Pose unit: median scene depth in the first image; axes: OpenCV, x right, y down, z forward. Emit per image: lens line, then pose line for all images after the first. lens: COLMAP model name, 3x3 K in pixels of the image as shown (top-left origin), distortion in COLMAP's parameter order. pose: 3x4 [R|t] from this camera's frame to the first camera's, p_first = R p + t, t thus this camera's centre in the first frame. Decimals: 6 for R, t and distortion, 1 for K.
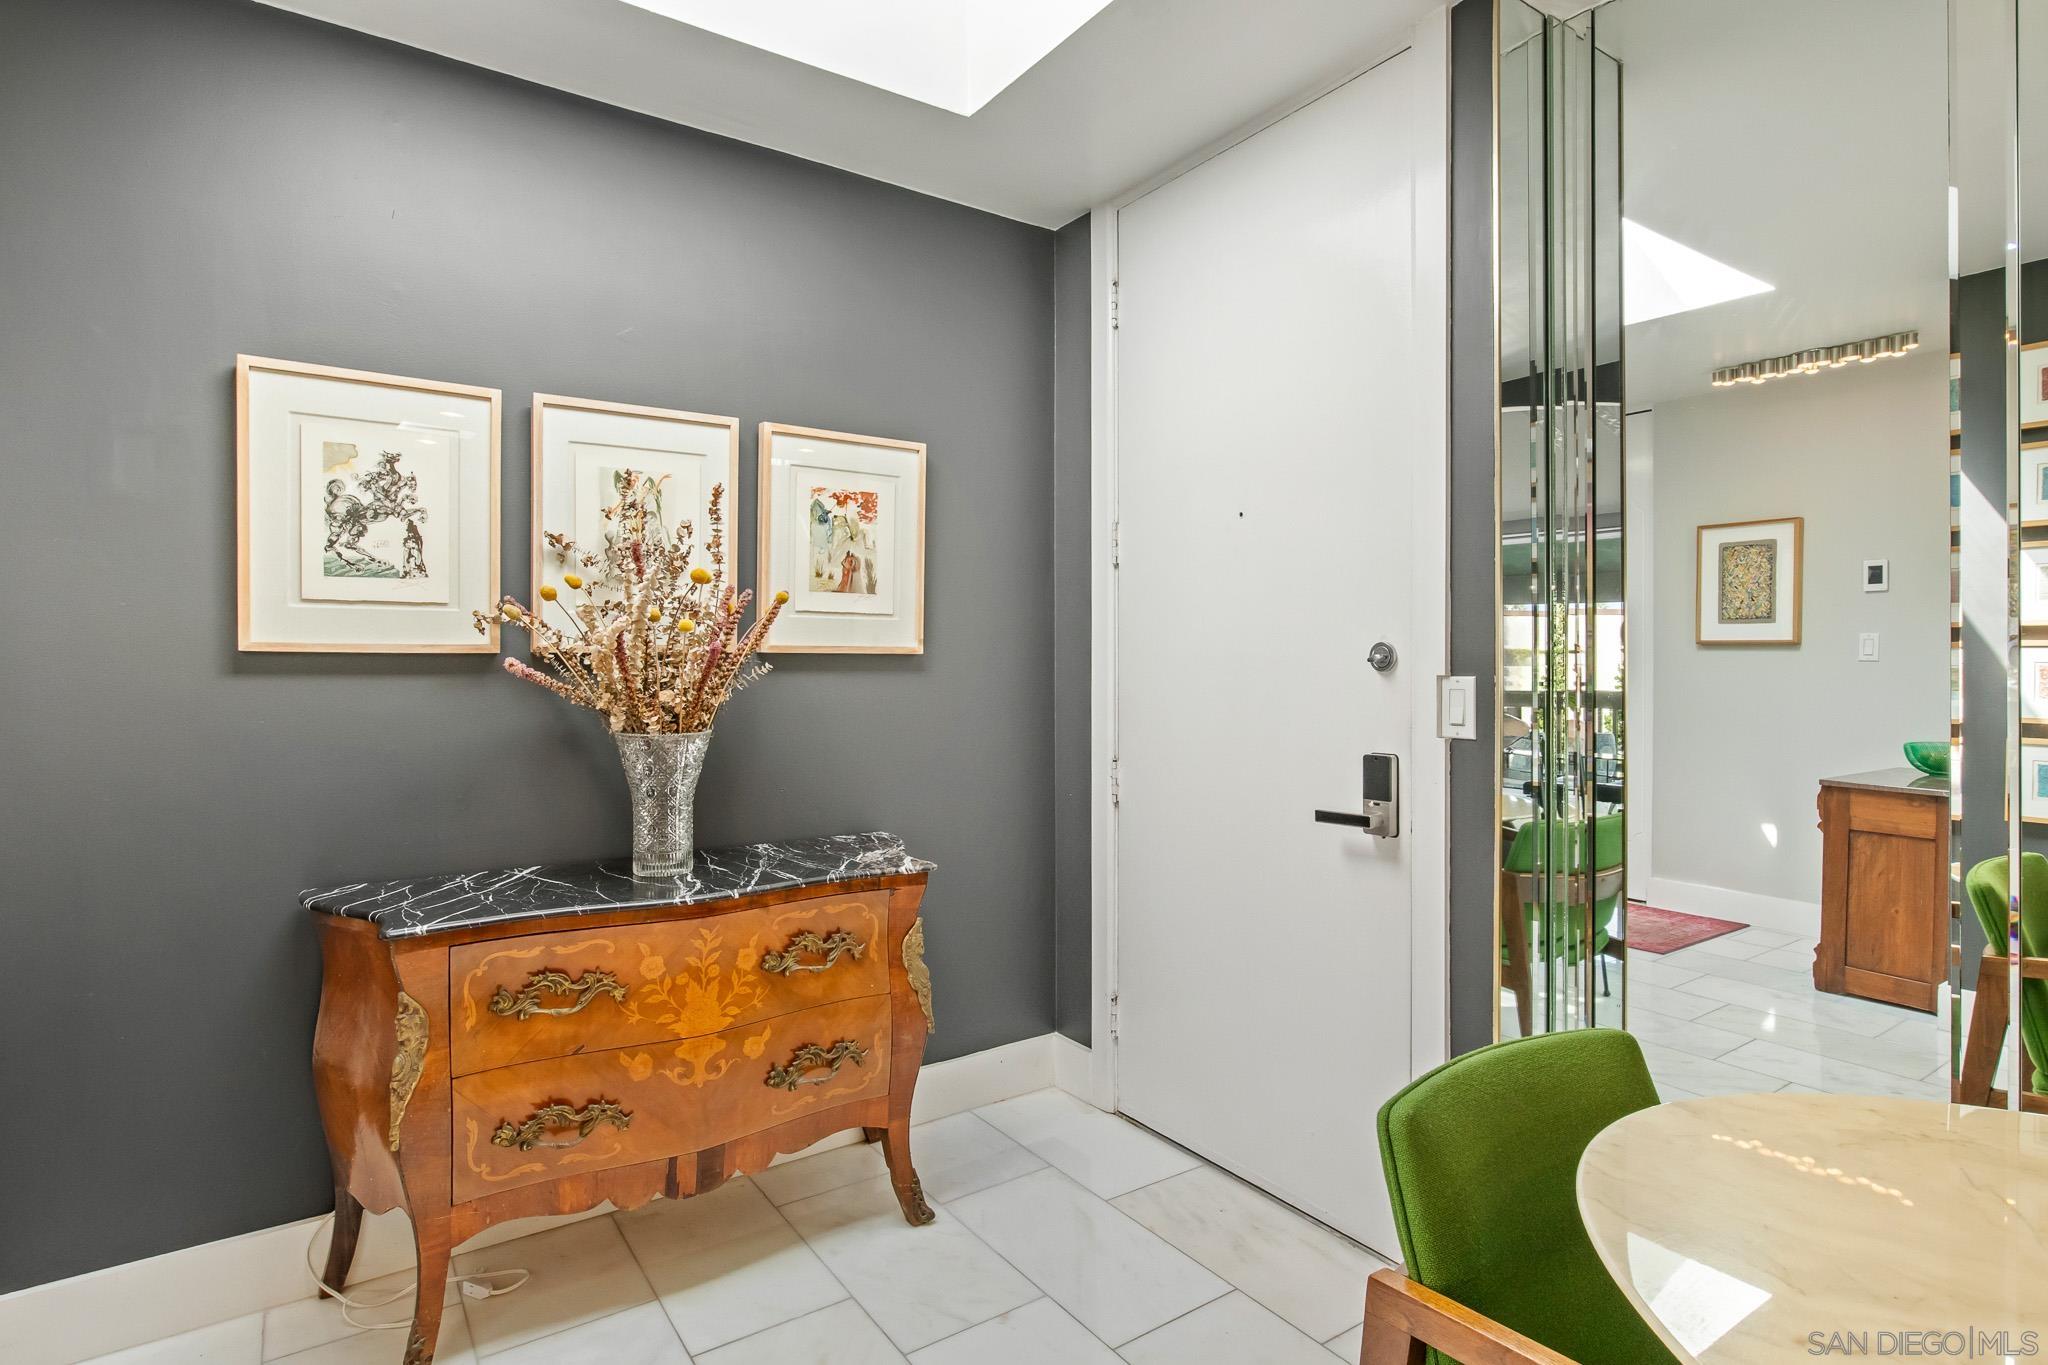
lens RADIAL K [[1062.9, 0, 1007.0], [0, 1062.9, 675.5], [0, 0, 1]] dist [-0.005910, 0.012223]
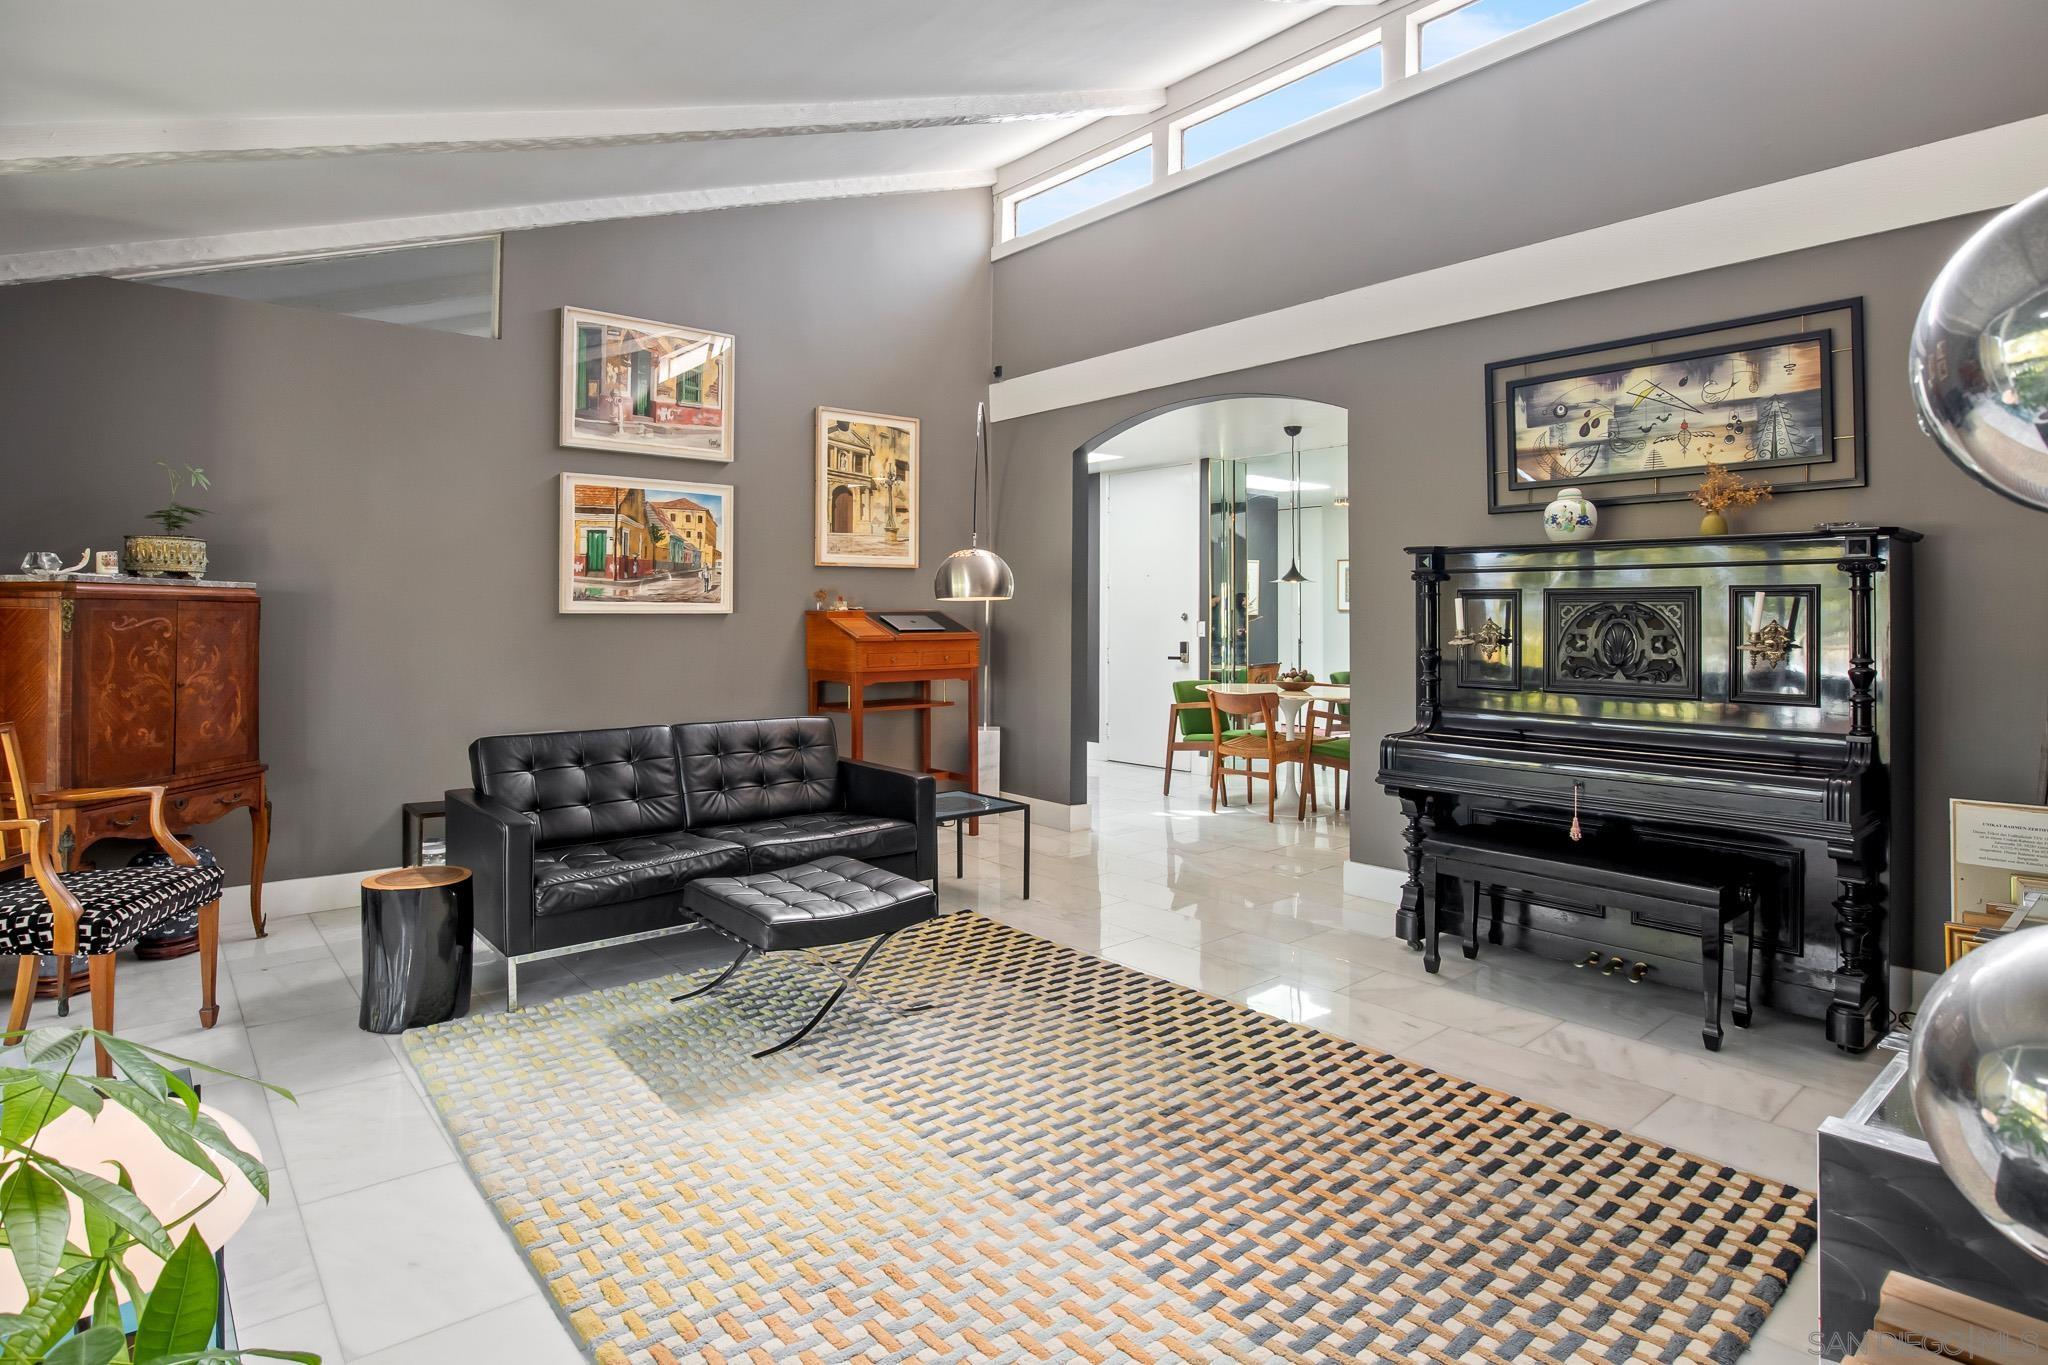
lens RADIAL K [[1062.9, 0, 1004.0], [0, 1062.9, 605.7], [0, 0, 1]] dist [-0.005910, 0.012223]
pose [[0.994500, 0.004533, 0.104634, -0.701807], [-0.002246, 0.999756, -0.021959, 0.028358], [-0.104708, 0.021604, 0.994268, -2.751740]]
